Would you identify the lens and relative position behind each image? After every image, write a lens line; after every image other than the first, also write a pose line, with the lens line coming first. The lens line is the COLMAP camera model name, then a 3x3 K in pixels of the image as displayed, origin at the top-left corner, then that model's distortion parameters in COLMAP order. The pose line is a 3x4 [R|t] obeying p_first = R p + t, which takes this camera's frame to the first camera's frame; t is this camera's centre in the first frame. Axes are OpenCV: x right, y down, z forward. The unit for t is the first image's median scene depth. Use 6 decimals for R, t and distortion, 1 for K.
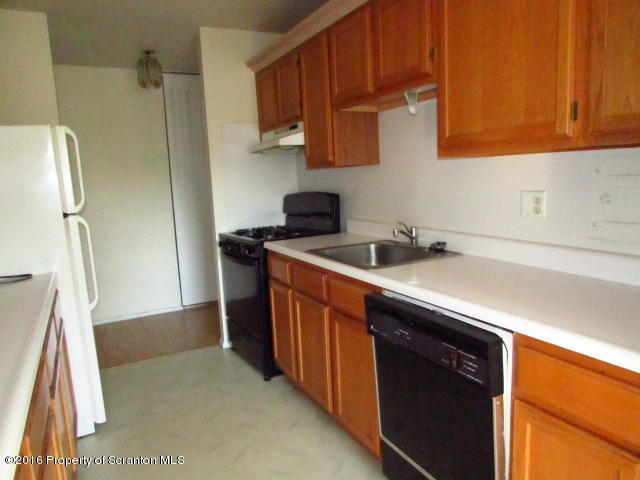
lens RADIAL K [[454.9, 0, 319.7], [0, 454.9, 239.7], [0, 0, 1]] dist [-0.021346, -0.000683]
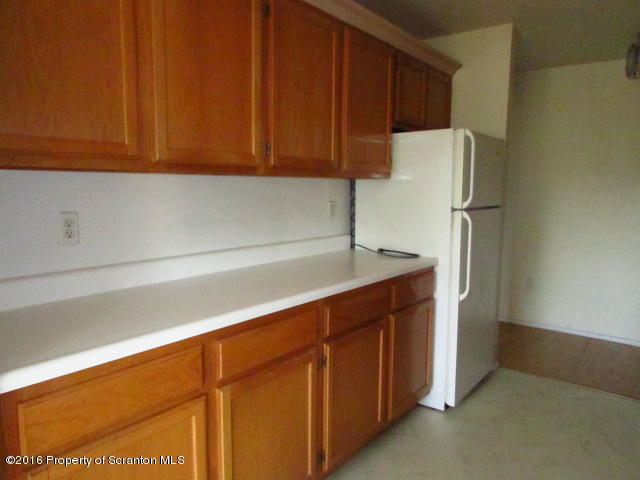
lens RADIAL K [[454.9, 0, 323.2], [0, 454.9, 237.6], [0, 0, 1]] dist [-0.021346, -0.000683]
pose [[0.411940, 0.164678, -0.896207, 0.247569], [-0.171399, 0.979981, 0.101288, -0.035692], [0.894946, 0.111885, 0.431919, 0.193350]]
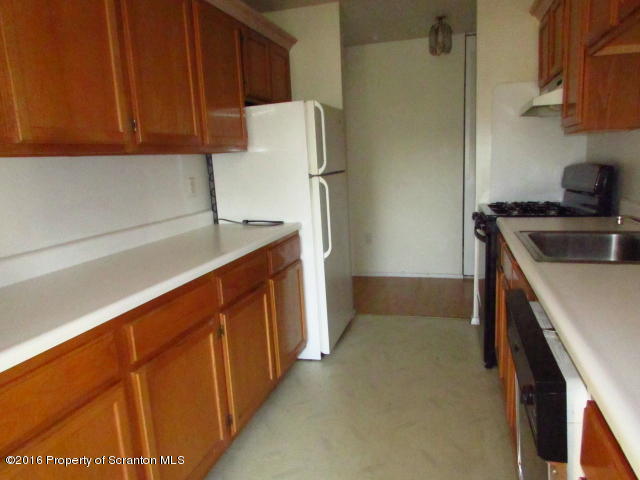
lens RADIAL K [[454.9, 0, 320.7], [0, 454.9, 241.0], [0, 0, 1]] dist [-0.021346, -0.000683]
pose [[0.720289, 0.139955, -0.679409, 0.238215], [-0.090200, 0.990017, 0.108311, -0.013360], [0.687785, -0.016733, 0.725721, 0.111181]]
